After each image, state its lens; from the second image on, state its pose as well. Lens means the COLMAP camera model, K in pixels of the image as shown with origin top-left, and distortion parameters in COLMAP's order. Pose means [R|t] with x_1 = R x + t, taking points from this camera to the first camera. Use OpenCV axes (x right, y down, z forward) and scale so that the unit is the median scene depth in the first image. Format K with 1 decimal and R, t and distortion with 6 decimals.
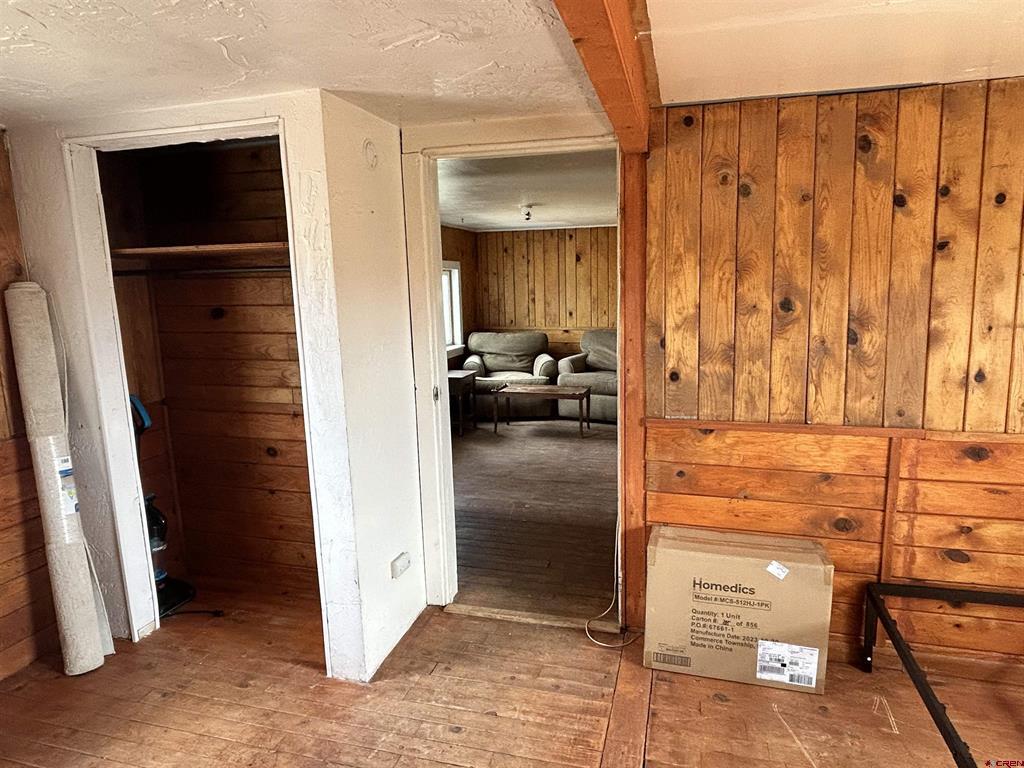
lens RADIAL K [[641.6, 0, 510.3], [0, 641.6, 386.7], [0, 0, 1]] dist [-0.004275, 0.004376]
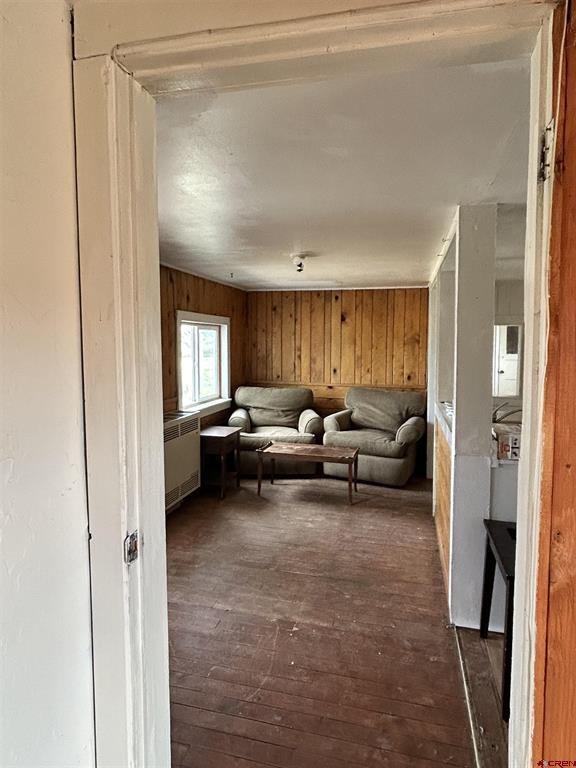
lens RADIAL K [[481.2, 0, 288.0], [0, 481.2, 381.0], [0, 0, 1]] dist [-0.004275, 0.004376]
pose [[0.999243, 0.027371, 0.027656, -0.003813], [-0.025077, 0.996467, -0.080153, -0.036021], [-0.029752, 0.079399, 0.996399, 0.248210]]
